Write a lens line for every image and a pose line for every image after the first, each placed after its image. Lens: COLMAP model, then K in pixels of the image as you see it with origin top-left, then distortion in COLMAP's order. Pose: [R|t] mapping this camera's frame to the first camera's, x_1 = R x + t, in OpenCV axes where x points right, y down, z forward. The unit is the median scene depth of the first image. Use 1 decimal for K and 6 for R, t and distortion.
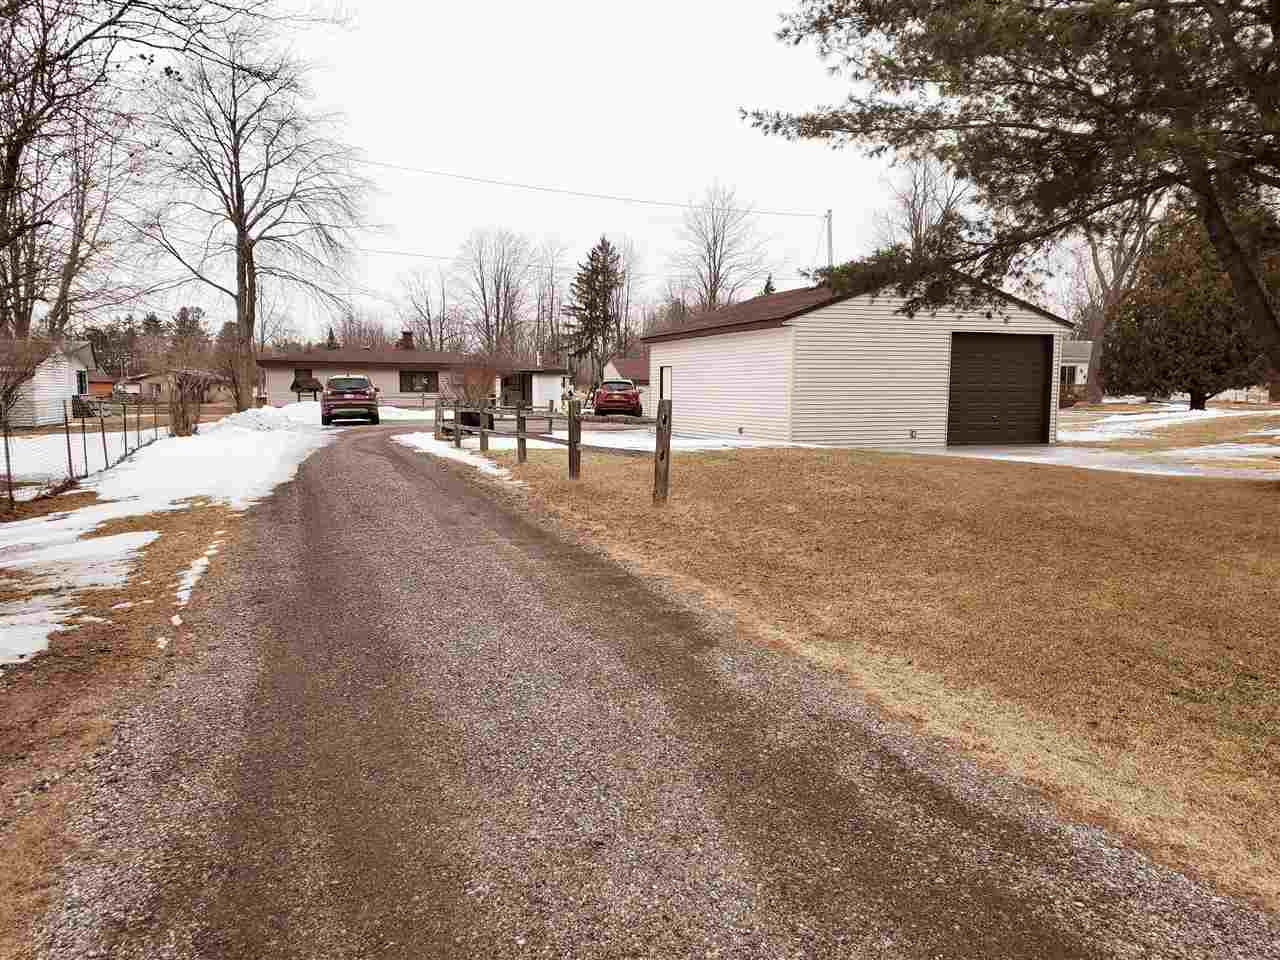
lens RADIAL K [[961.6, 0, 640.0], [0, 961.6, 480.0], [0, 0, 1]] dist [0.017107, 0.000253]
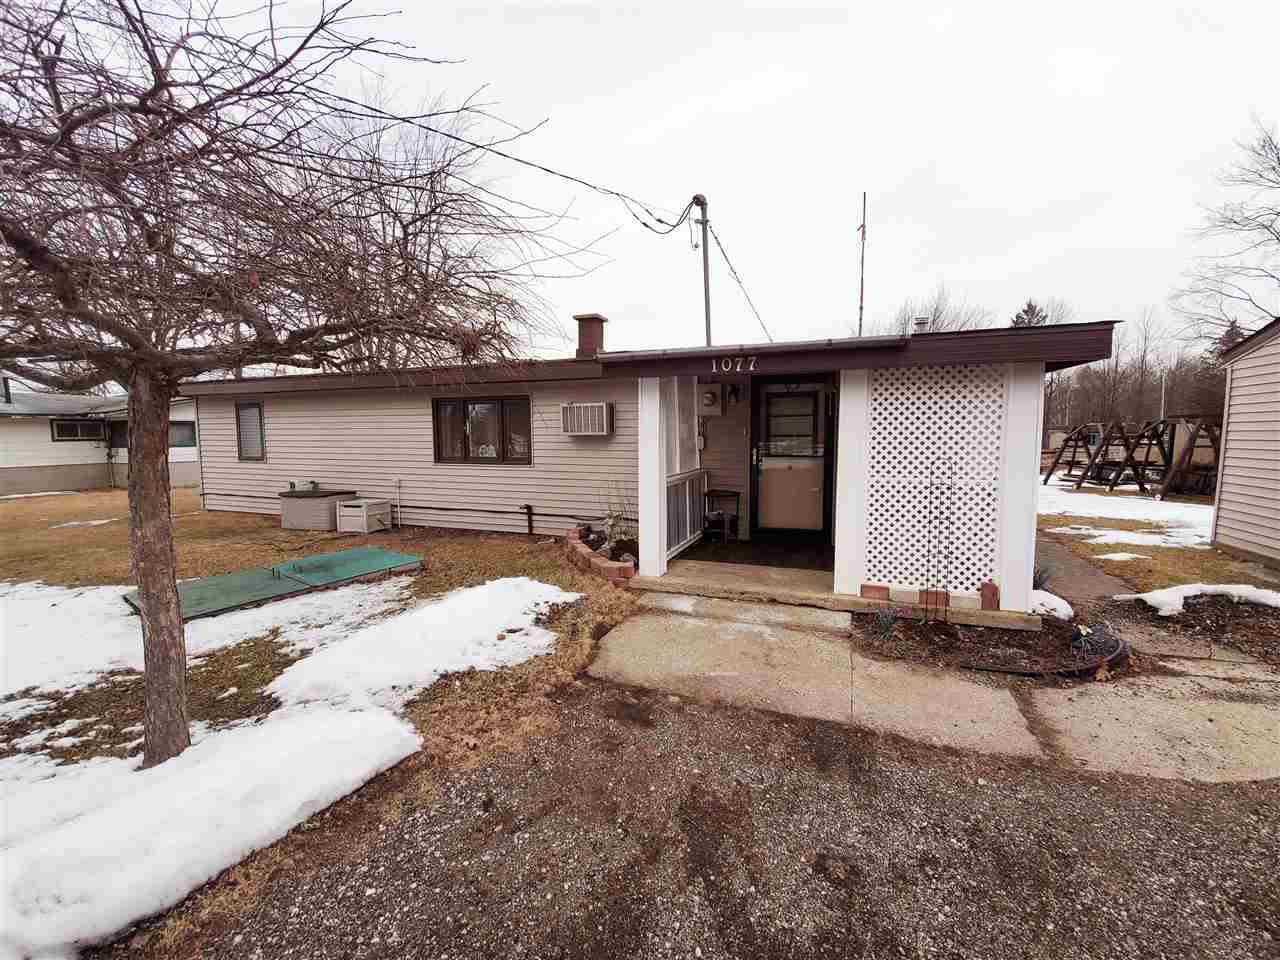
lens RADIAL K [[492.7, 0, 662.6], [0, 492.7, 475.6], [0, 0, 1]] dist [-0.000424, -0.011975]
pose [[0.790546, 0.042785, -0.610906, -0.020370], [-0.050721, 0.998704, 0.004309, -0.031976], [0.610299, 0.027580, 0.791691, 0.313082]]
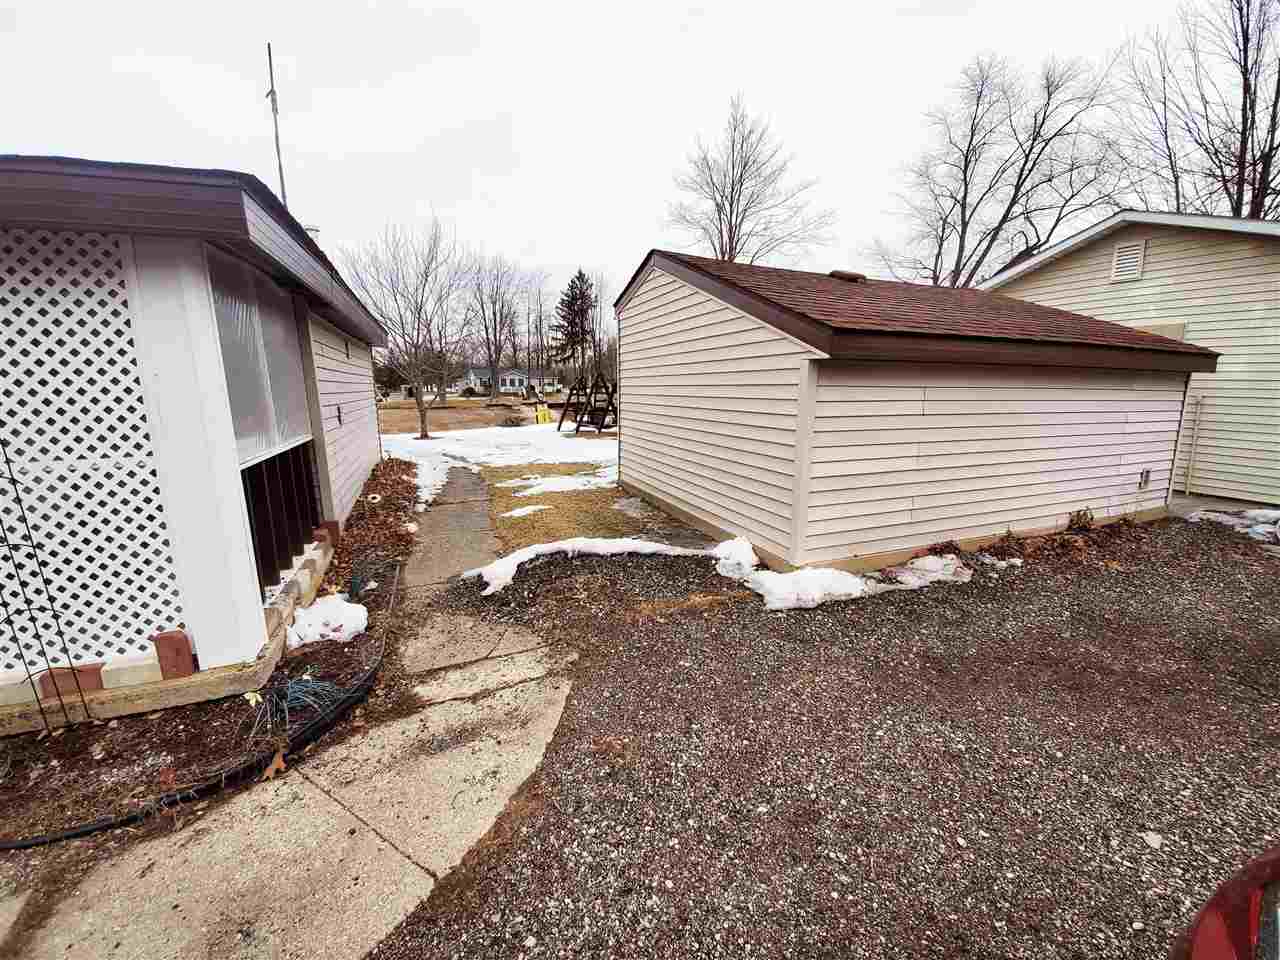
lens RADIAL K [[492.7, 0, 662.6], [0, 492.7, 475.6], [0, 0, 1]] dist [-0.000424, -0.011975]
pose [[0.993550, -0.027539, 0.109997, -0.008441], [0.017968, 0.996039, 0.087077, -0.032964], [-0.111959, -0.084539, 0.990110, 0.328627]]
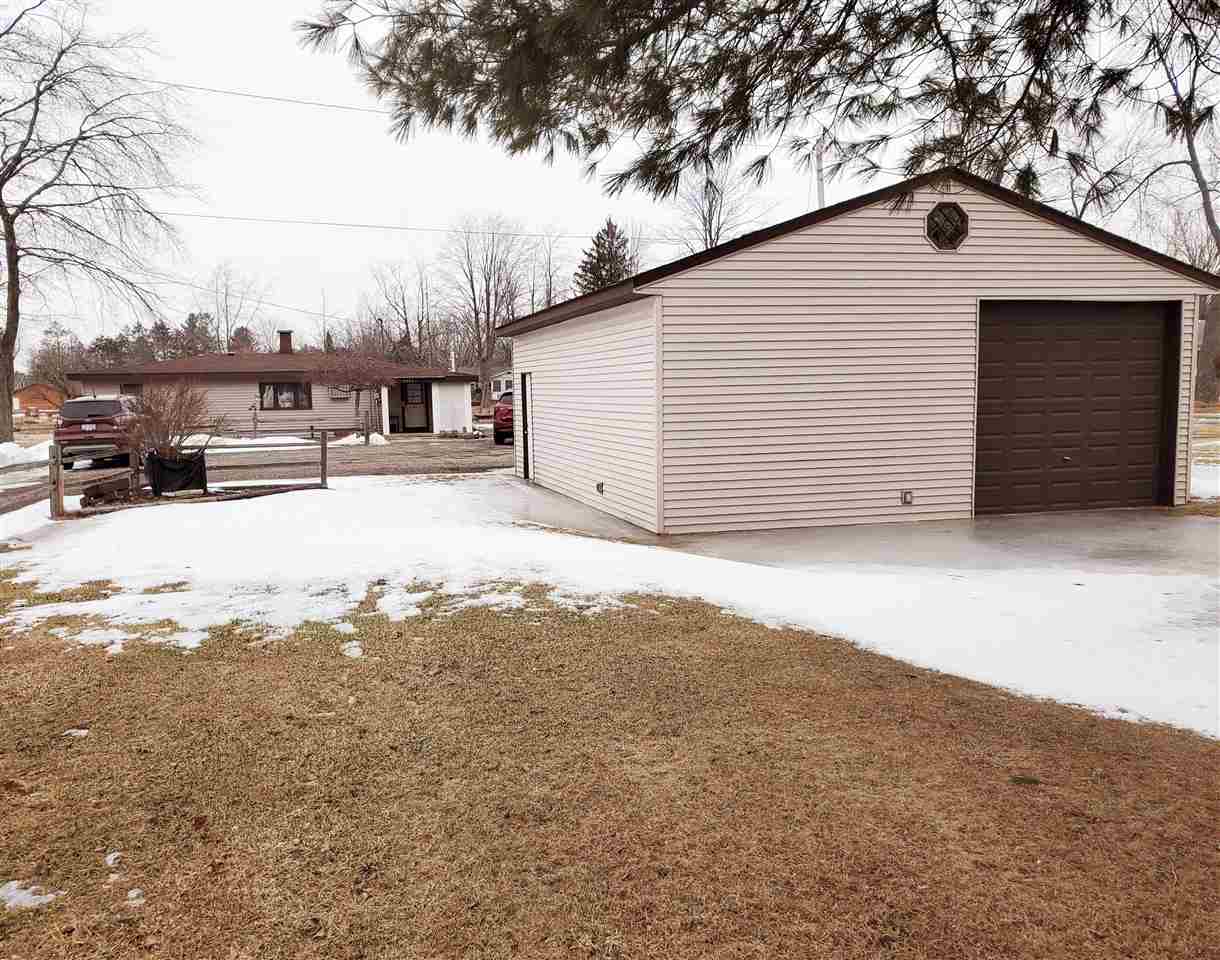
lens RADIAL K [[998.1, 0, 610.0], [0, 998.1, 480.0], [0, 0, 1]] dist [0.011390, 0.008722]
pose [[0.996656, -0.015172, -0.080295, 0.035000], [0.015062, 0.999885, -0.001976, -0.012291], [0.080316, 0.000760, 0.996769, 0.093572]]
